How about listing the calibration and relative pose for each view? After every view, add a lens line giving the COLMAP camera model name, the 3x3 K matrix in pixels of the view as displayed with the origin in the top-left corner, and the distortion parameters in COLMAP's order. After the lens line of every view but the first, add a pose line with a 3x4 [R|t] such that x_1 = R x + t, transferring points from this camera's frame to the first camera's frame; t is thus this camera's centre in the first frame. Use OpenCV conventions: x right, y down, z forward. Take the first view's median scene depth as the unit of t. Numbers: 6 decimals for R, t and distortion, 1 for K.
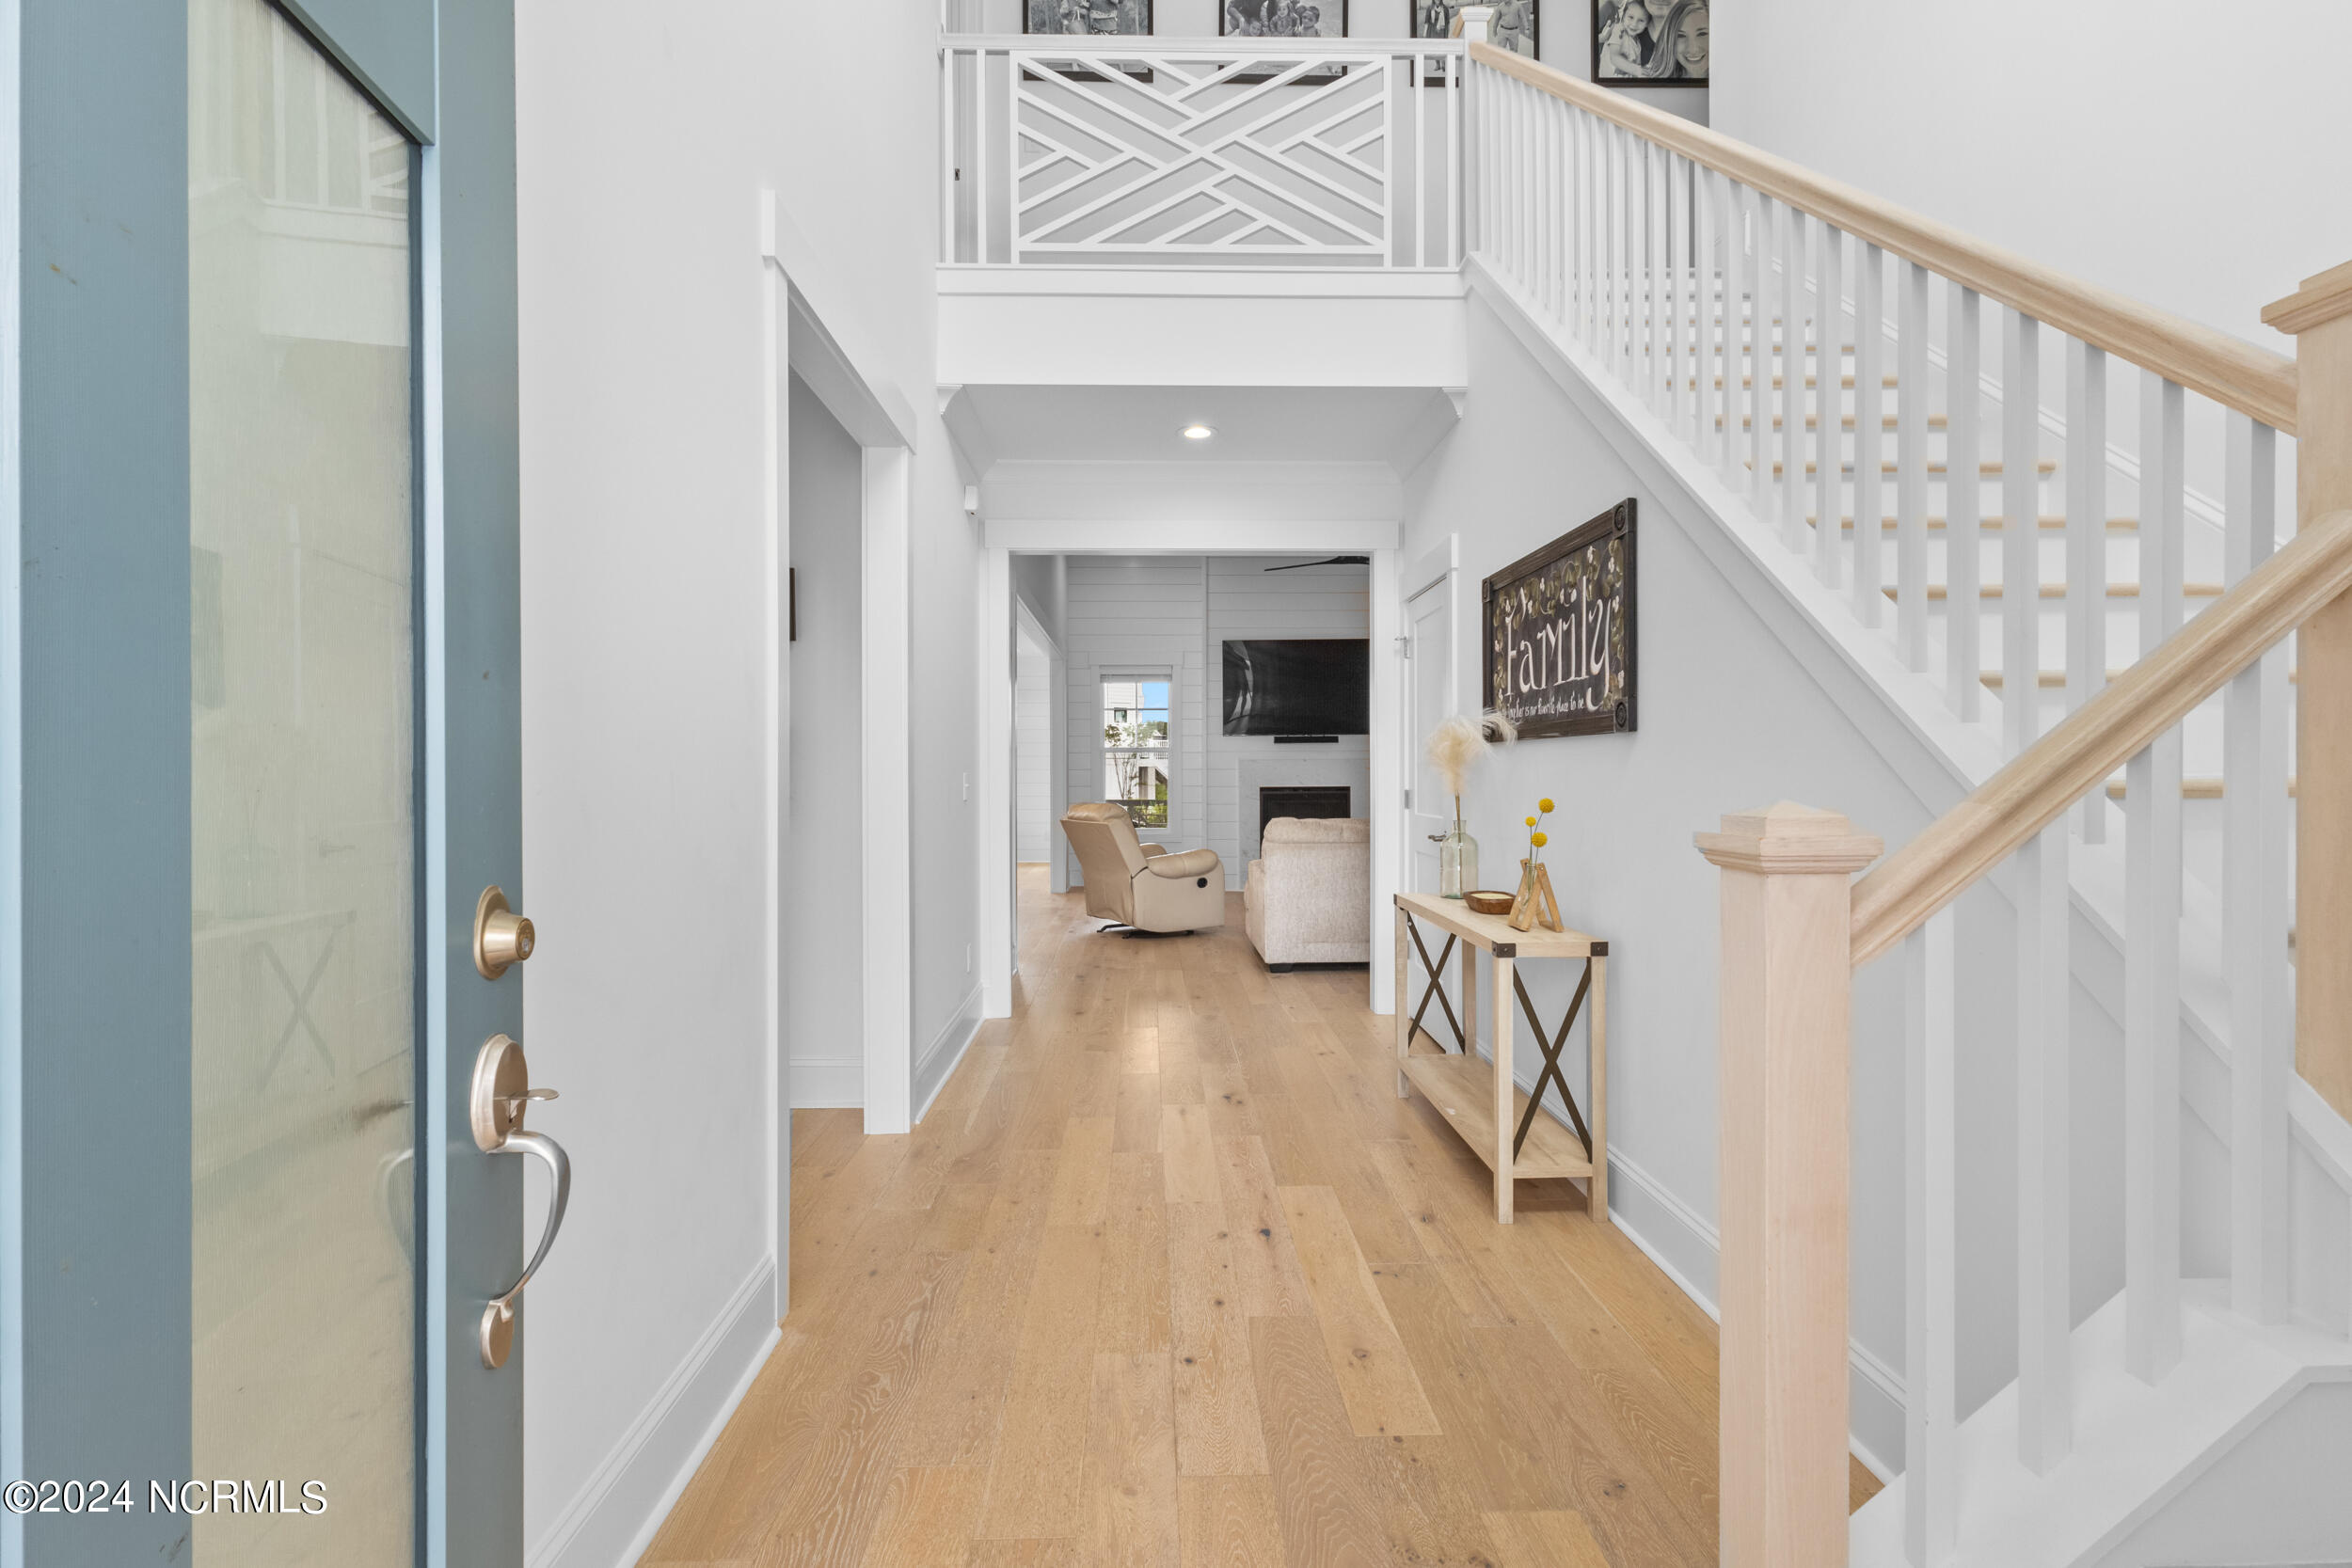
lens RADIAL K [[1093.4, 0, 1179.8], [0, 1093.4, 781.2], [0, 0, 1]] dist [-0.006444, 0.000659]
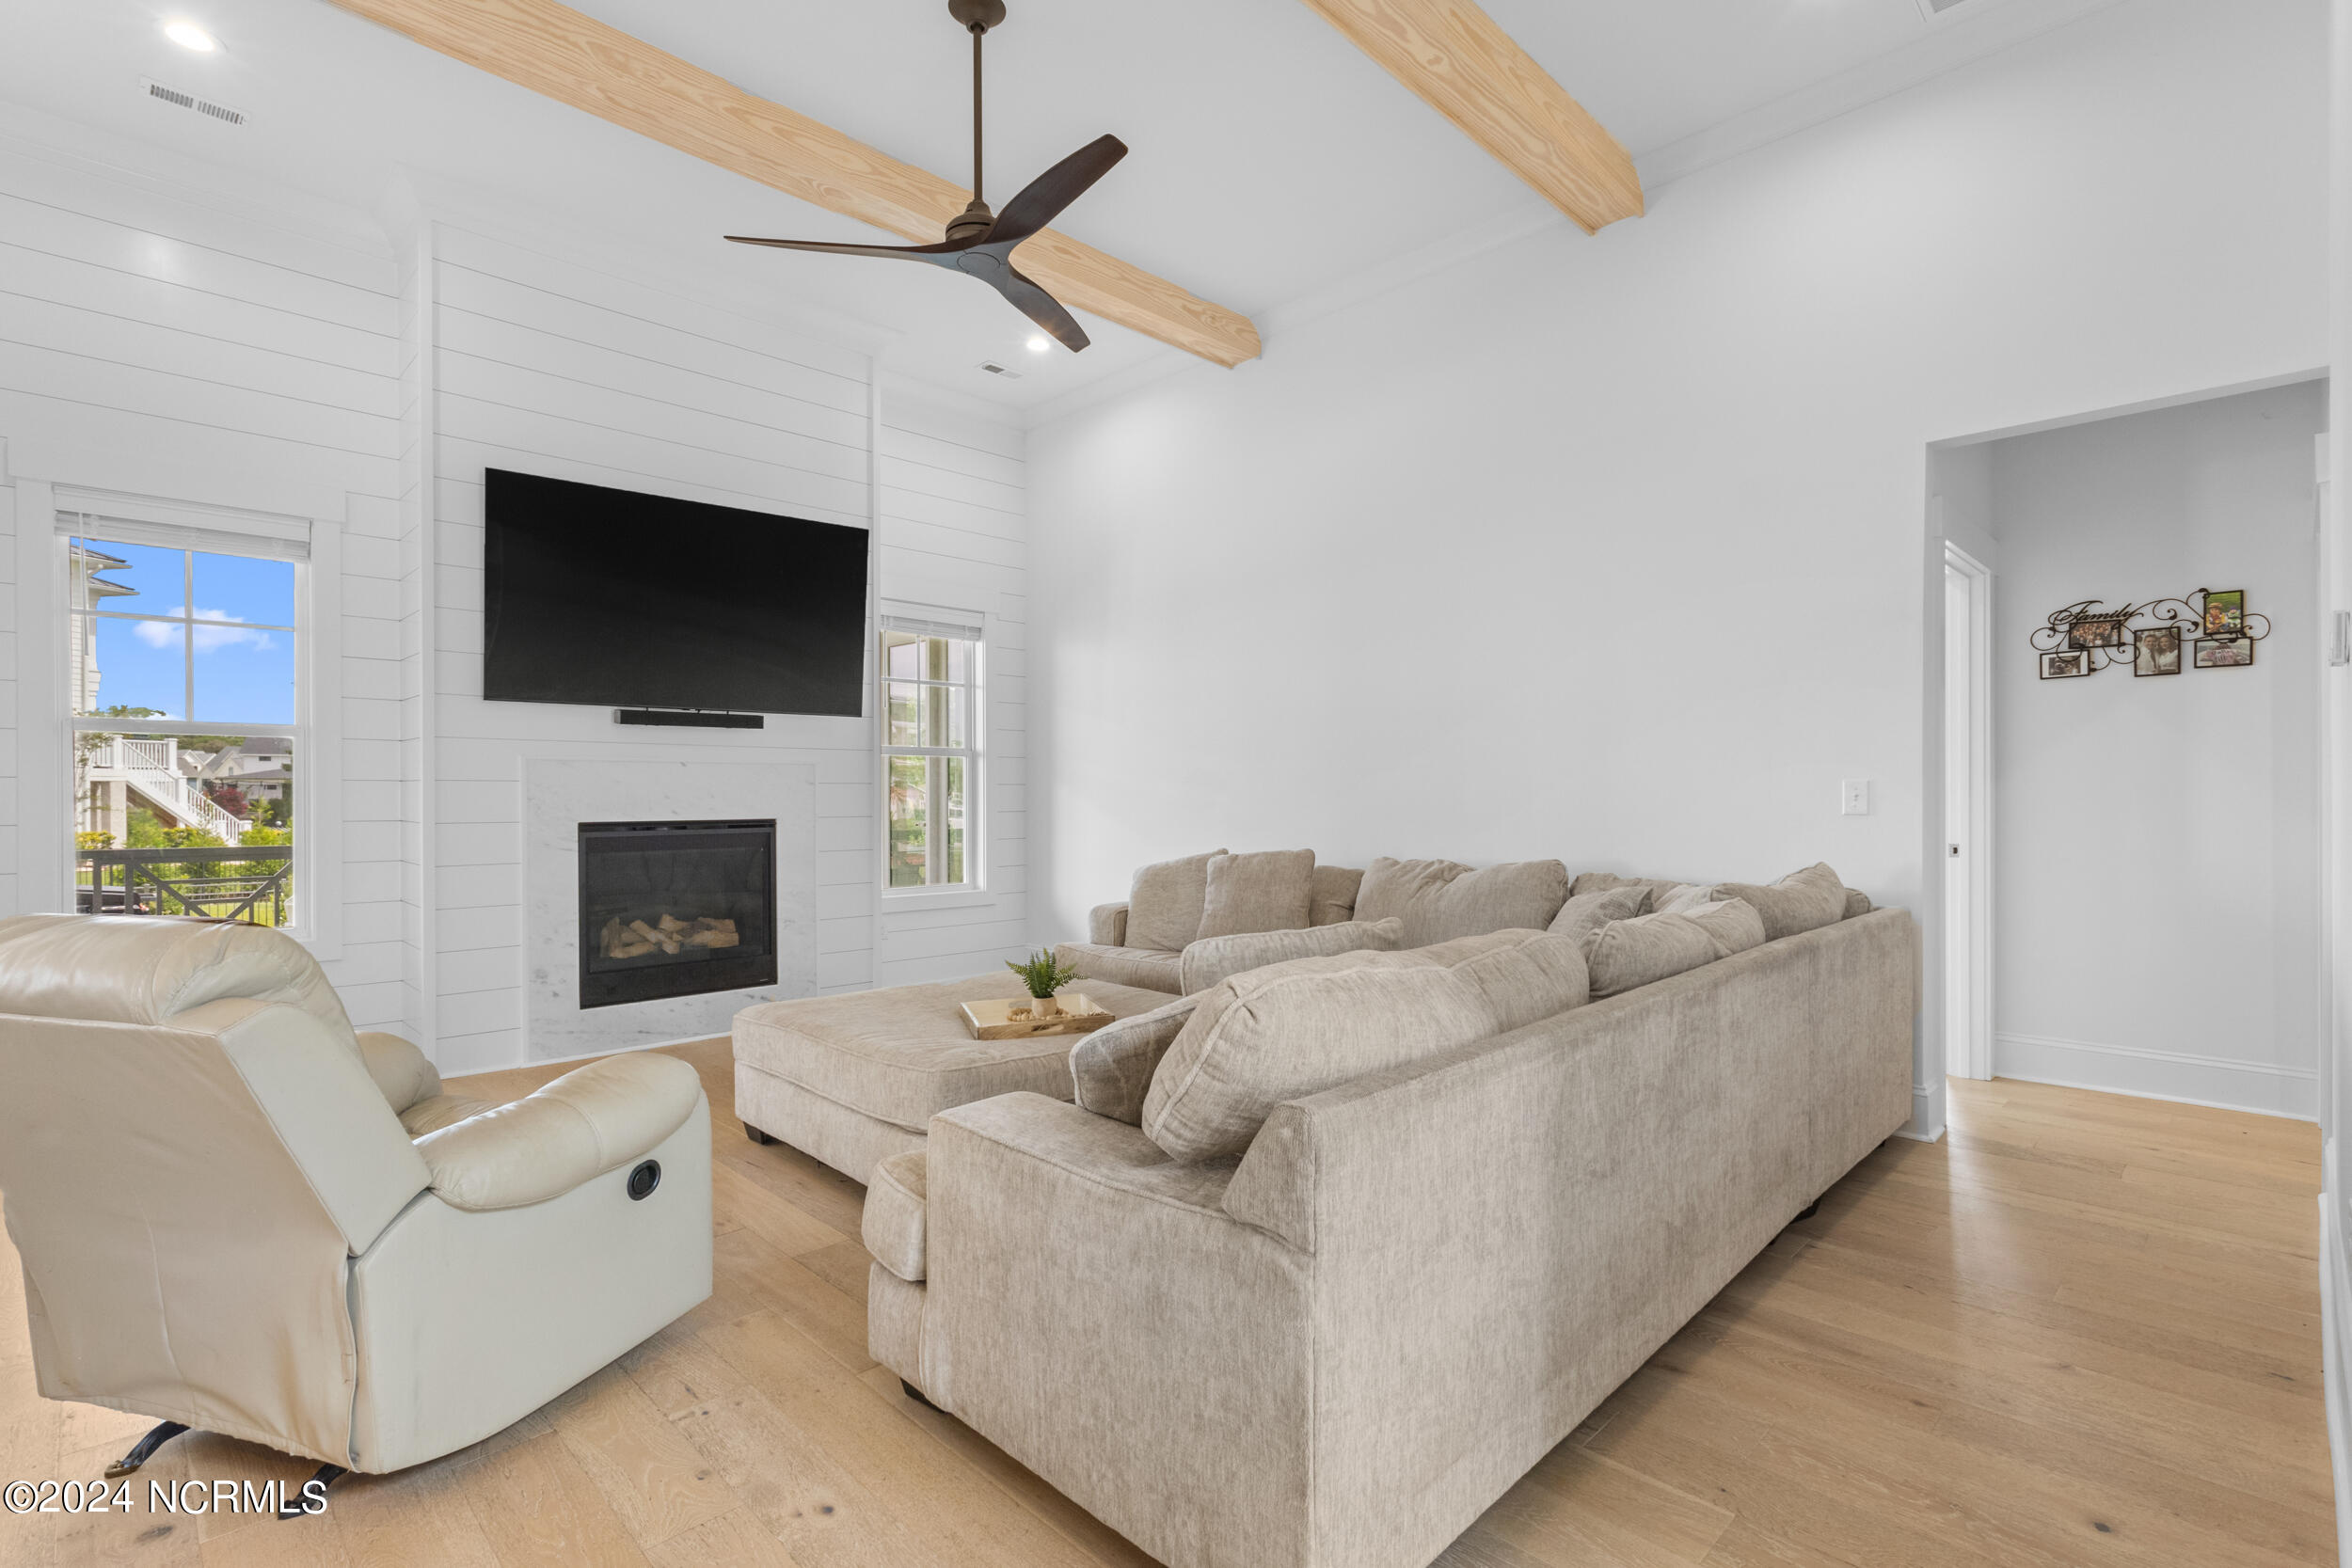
lens RADIAL K [[1093.4, 0, 1179.8], [0, 1093.4, 798.5], [0, 0, 1]] dist [-0.006444, 0.000659]
pose [[0.726097, 0.002091, 0.687589, -0.053084], [0.000422, 0.999994, -0.003487, -0.002589], [-0.687592, 0.002822, 0.726092, 0.517876]]
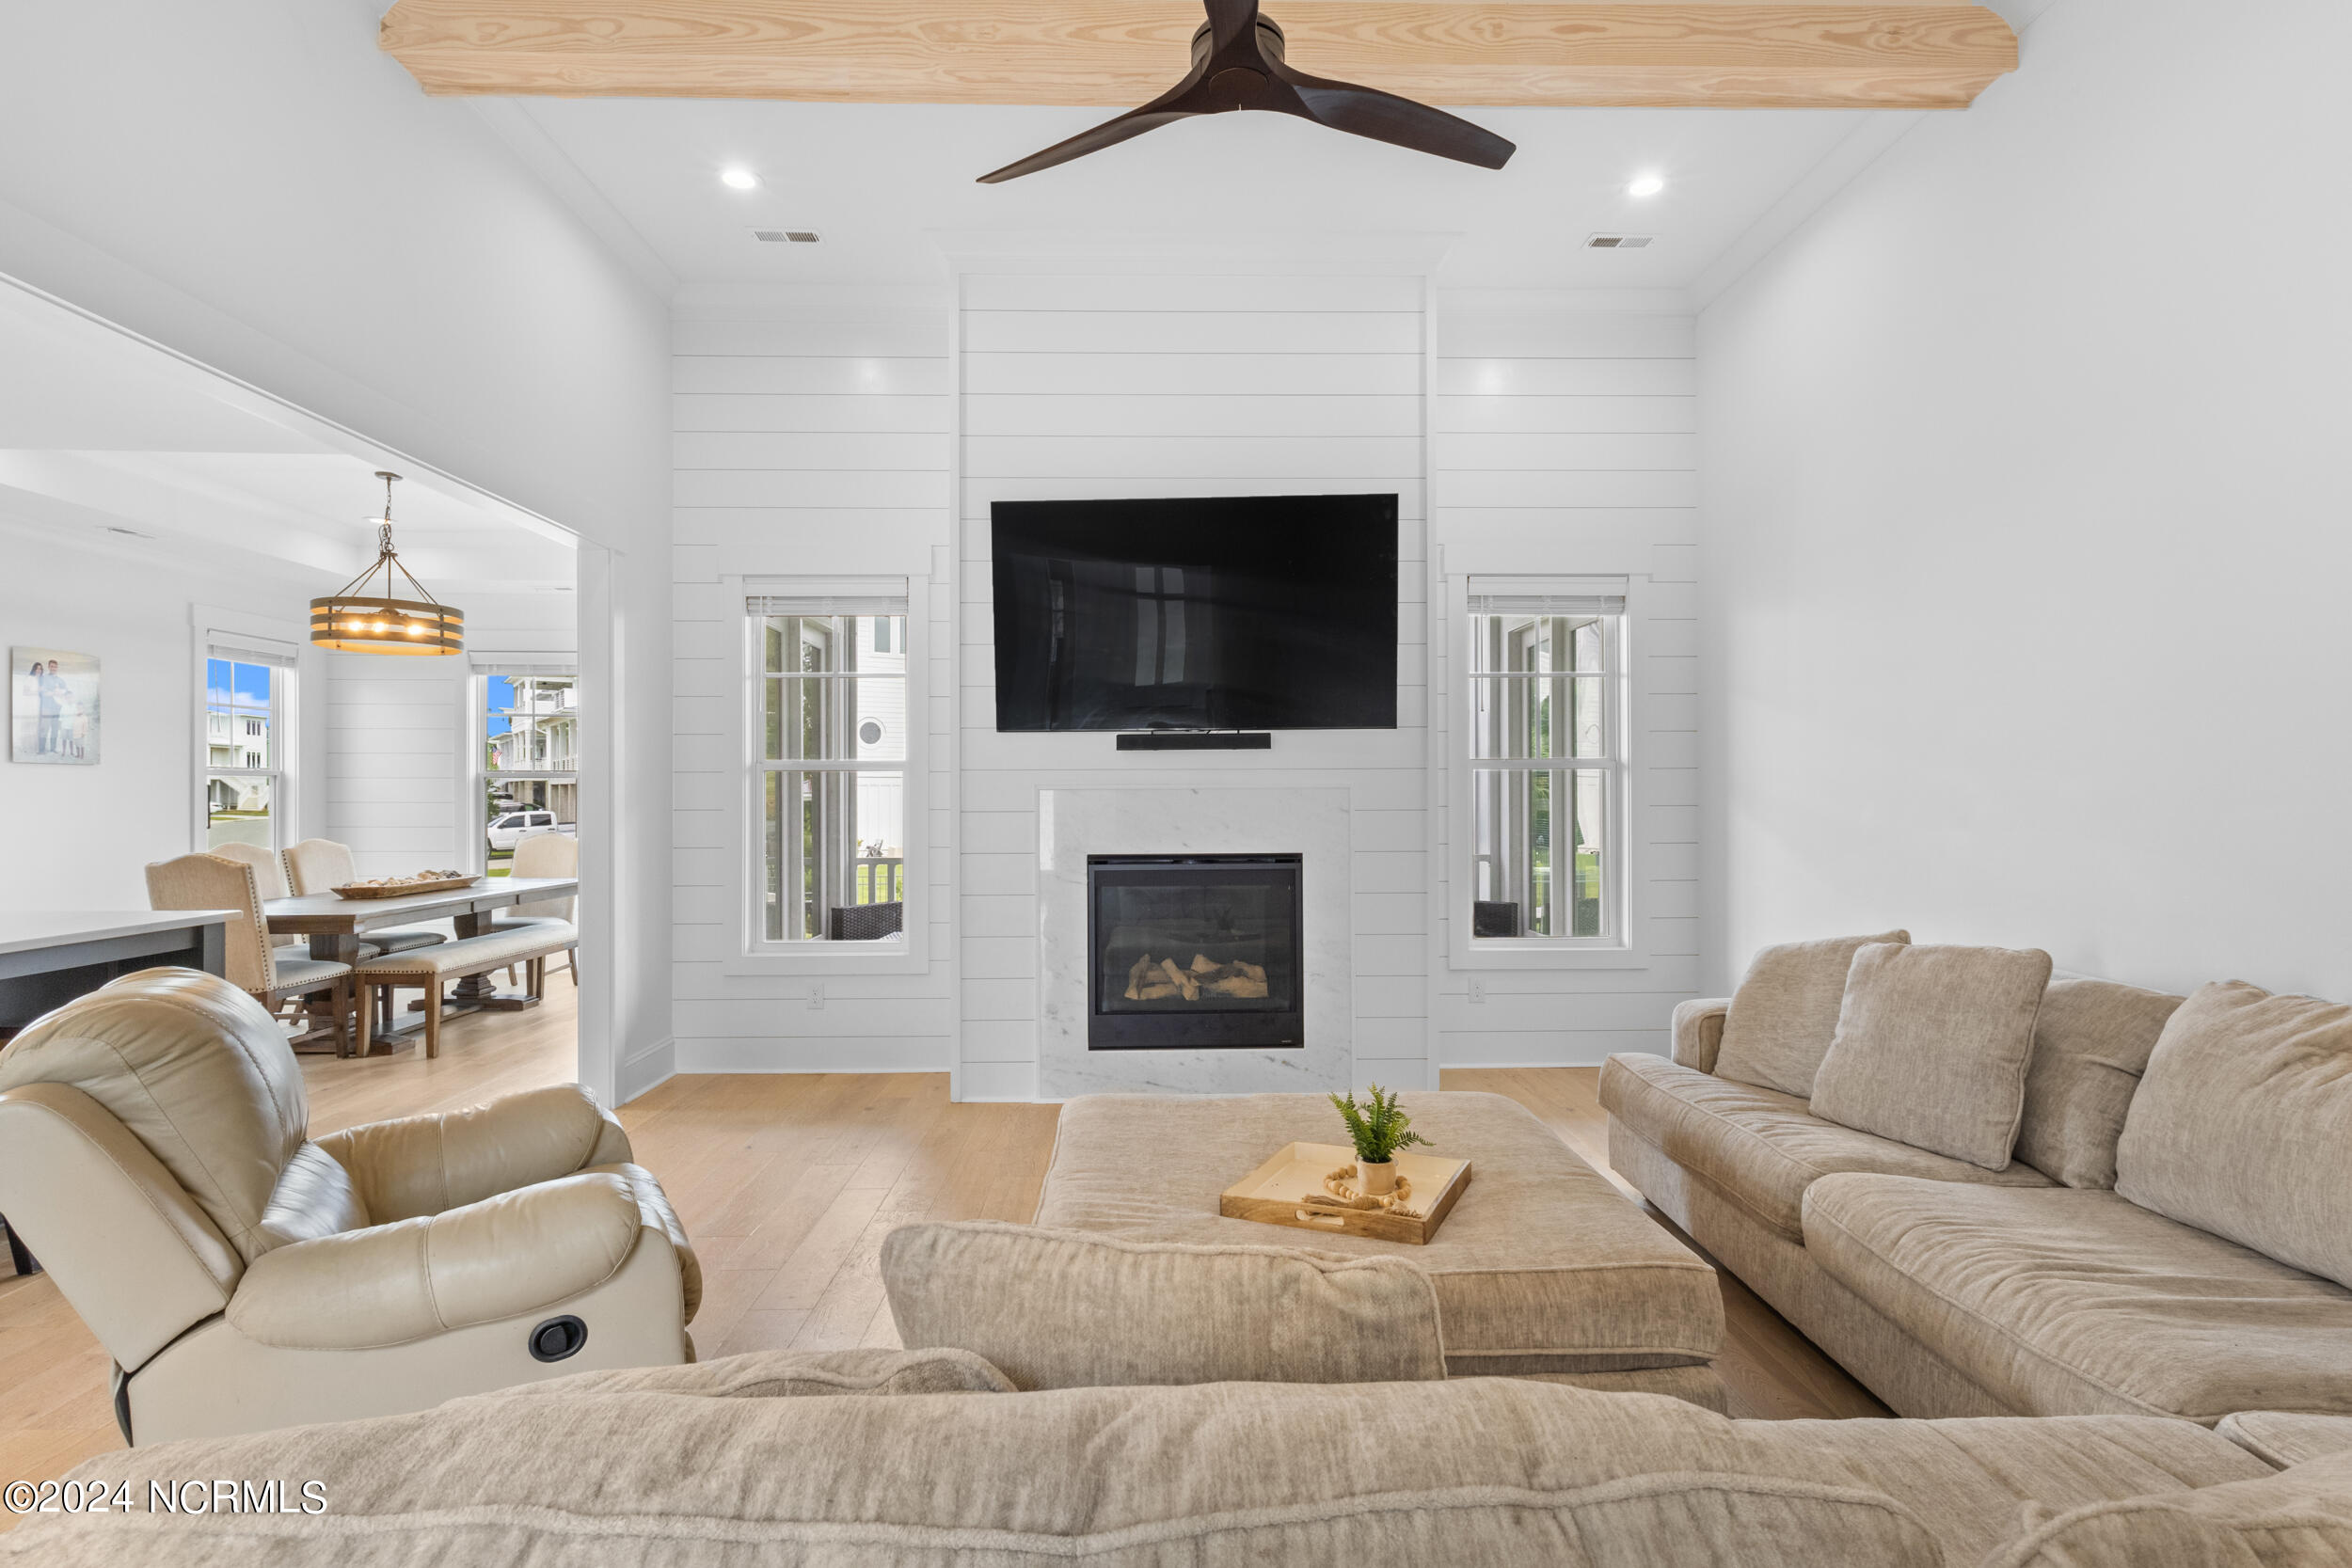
lens RADIAL K [[1165.5, 0, 1179.1], [0, 1165.5, 786.8], [0, 0, 1]] dist [-0.001388, -0.000197]
pose [[0.999964, 0.001577, -0.008319, 0.112911], [-0.001673, 0.999931, -0.011643, -0.015490], [0.008300, 0.011657, 0.999898, 0.554660]]
